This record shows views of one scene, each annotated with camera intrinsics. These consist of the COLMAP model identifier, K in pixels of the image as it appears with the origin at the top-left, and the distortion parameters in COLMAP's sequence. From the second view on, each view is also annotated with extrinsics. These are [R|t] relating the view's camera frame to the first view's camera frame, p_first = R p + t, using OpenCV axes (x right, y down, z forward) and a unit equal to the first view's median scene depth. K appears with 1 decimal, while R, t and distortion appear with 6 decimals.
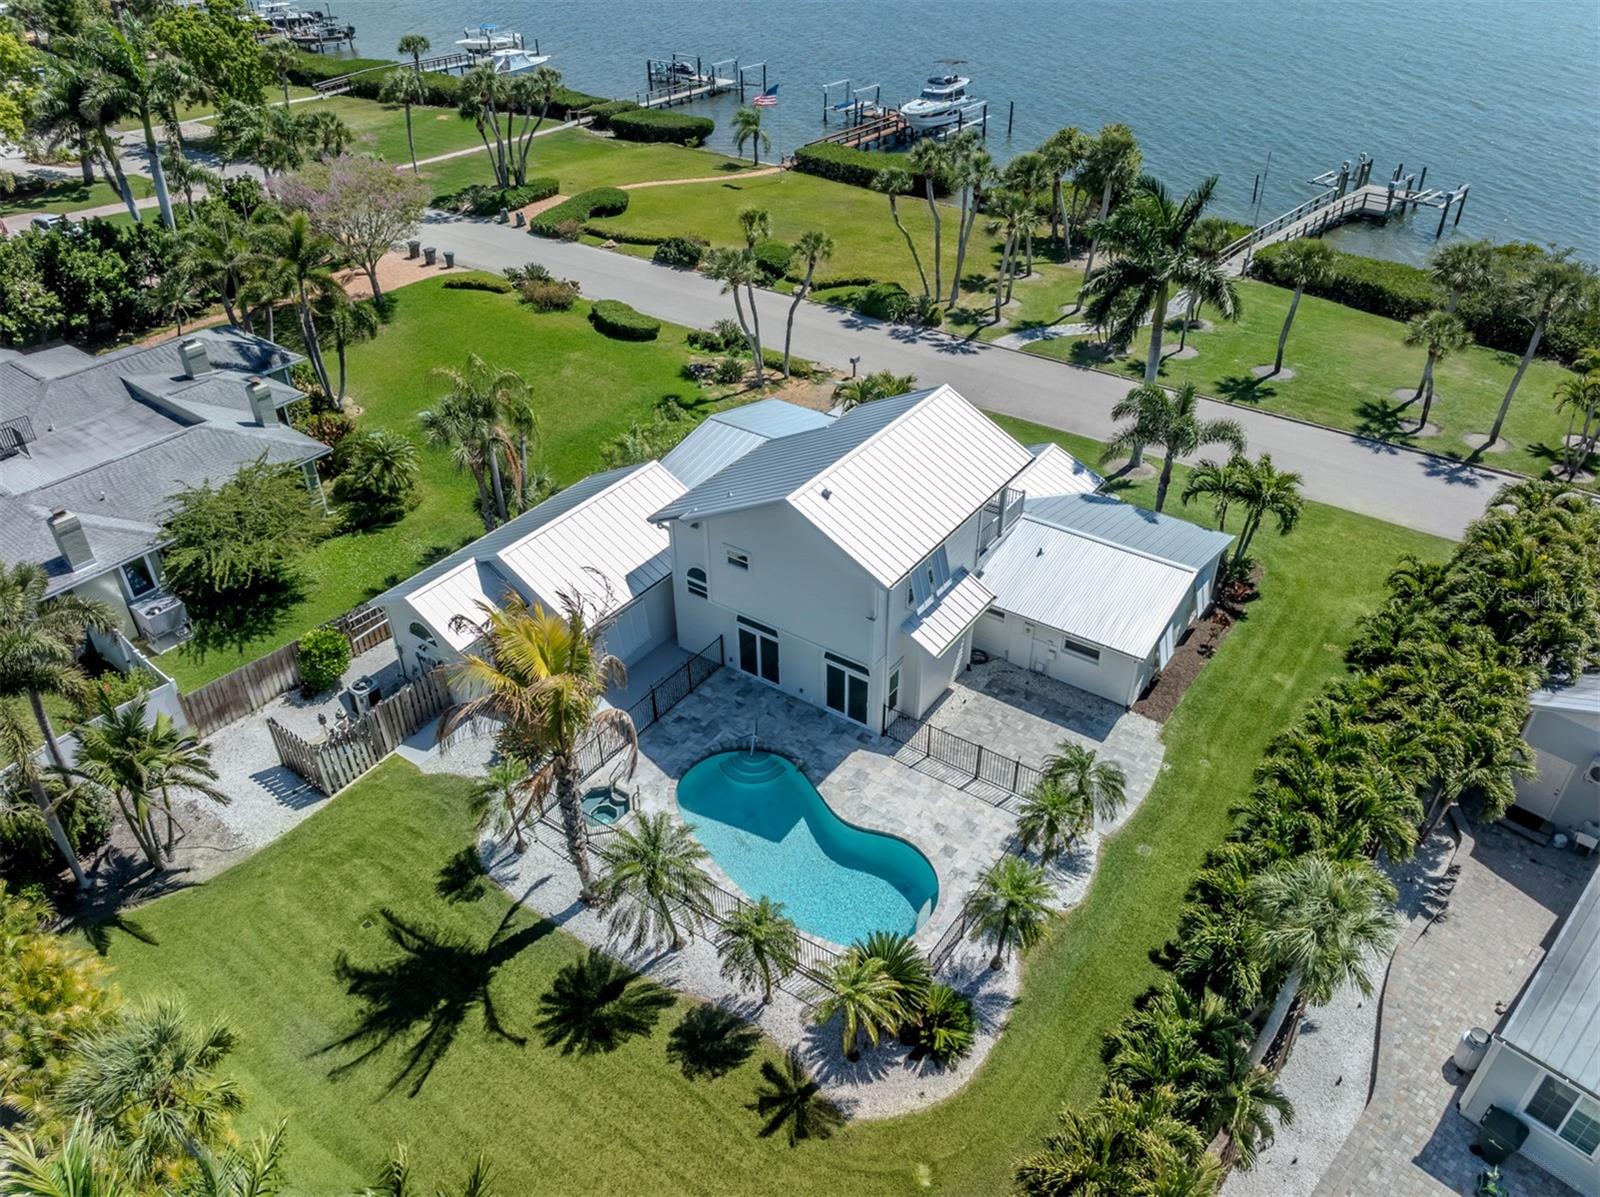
lens RADIAL K [[1116.2, 0, 799.9], [0, 1116.2, 597.5], [0, 0, 1]] dist [-0.028305, 0.018403]
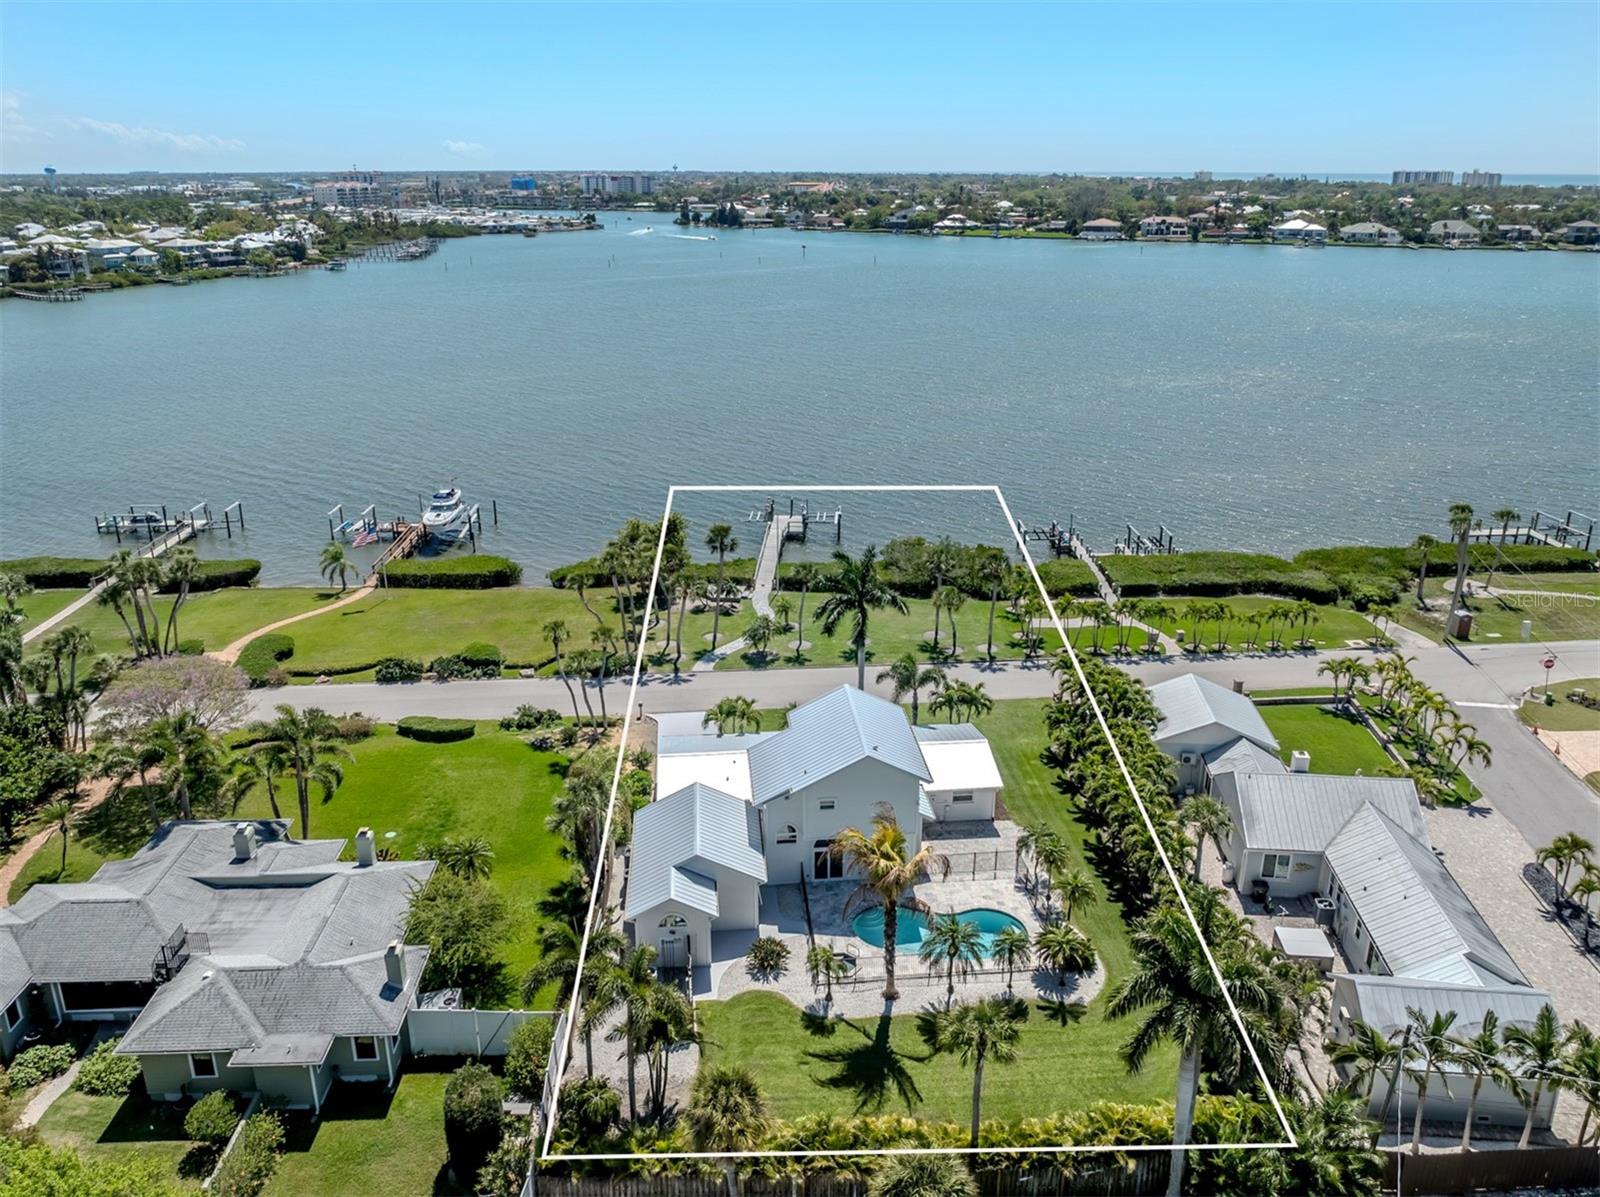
lens RADIAL K [[1116.2, 0, 800.3], [0, 1116.2, 598.9], [0, 0, 1]] dist [-0.028305, 0.018403]
pose [[0.772721, -0.212547, 0.598102, -0.602161], [0.369047, 0.917080, -0.150891, -0.046498], [-0.516436, 0.337324, 0.787087, -0.259479]]
